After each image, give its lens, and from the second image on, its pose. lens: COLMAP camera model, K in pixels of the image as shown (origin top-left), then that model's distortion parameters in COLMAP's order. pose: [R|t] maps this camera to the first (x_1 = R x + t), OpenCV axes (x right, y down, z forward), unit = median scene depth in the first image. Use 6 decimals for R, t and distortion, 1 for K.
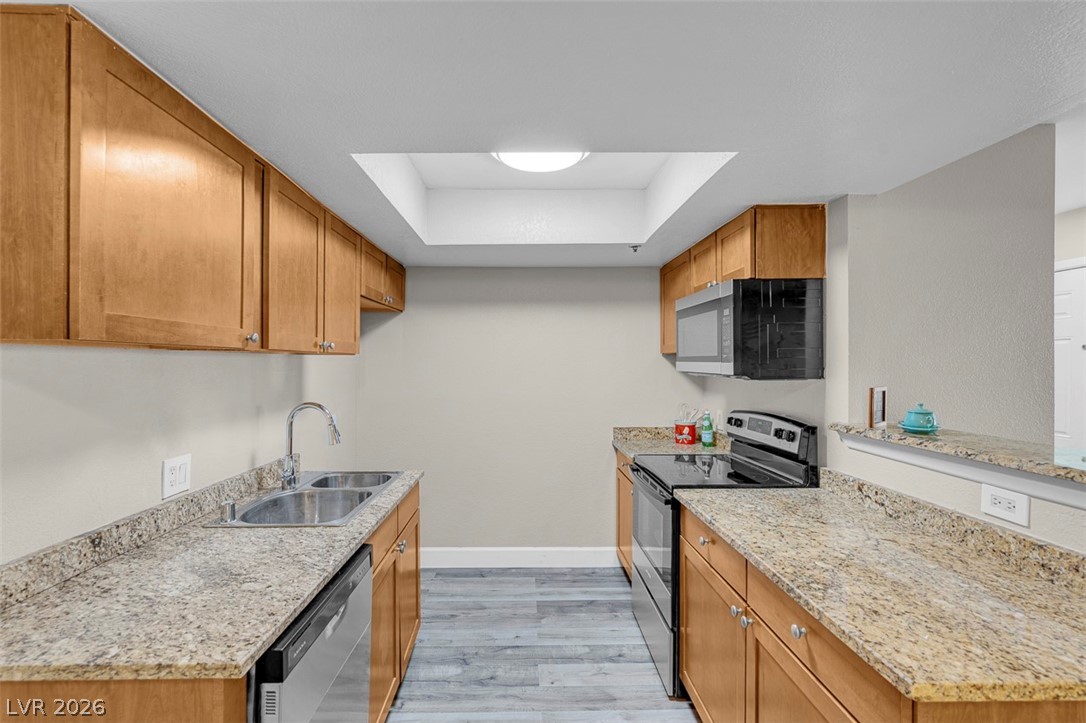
lens RADIAL K [[487.0, 0, 523.7], [0, 487.0, 363.2], [0, 0, 1]] dist [-0.001570, 0.000269]
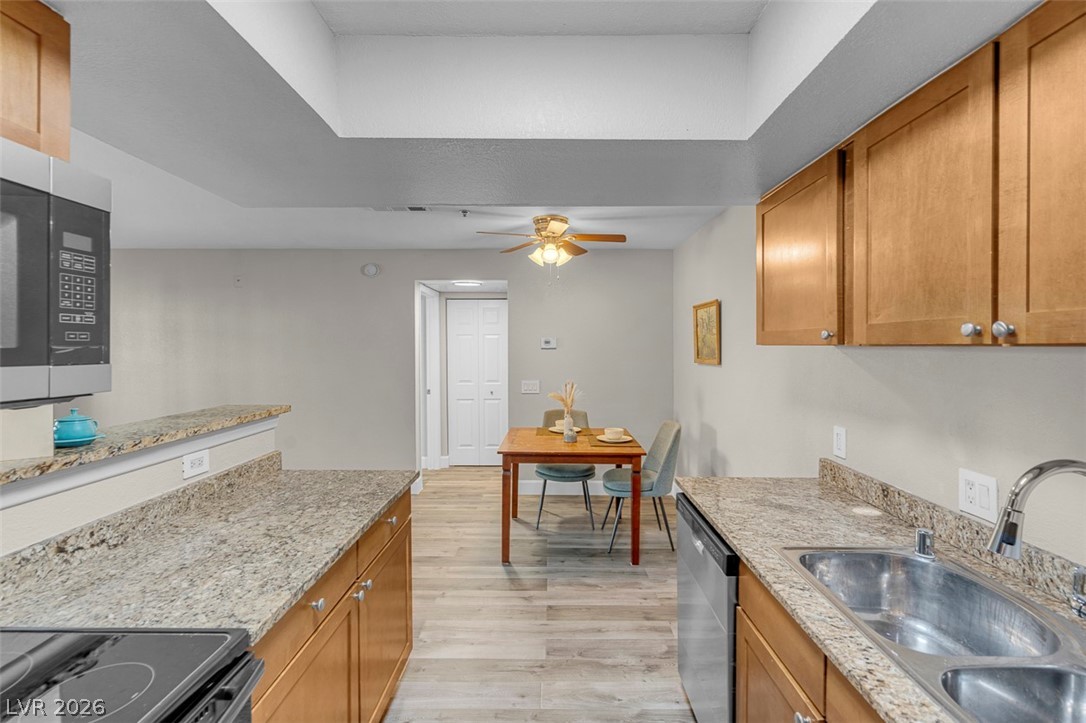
lens RADIAL K [[504.6, 0, 545.8], [0, 504.6, 351.0], [0, 0, 1]] dist [-0.003430, 0.003702]
pose [[-0.999912, -0.003188, 0.012897, 0.024577], [-0.003040, 0.999930, 0.011471, -0.027553], [-0.012933, 0.011431, -0.999851, 2.007415]]
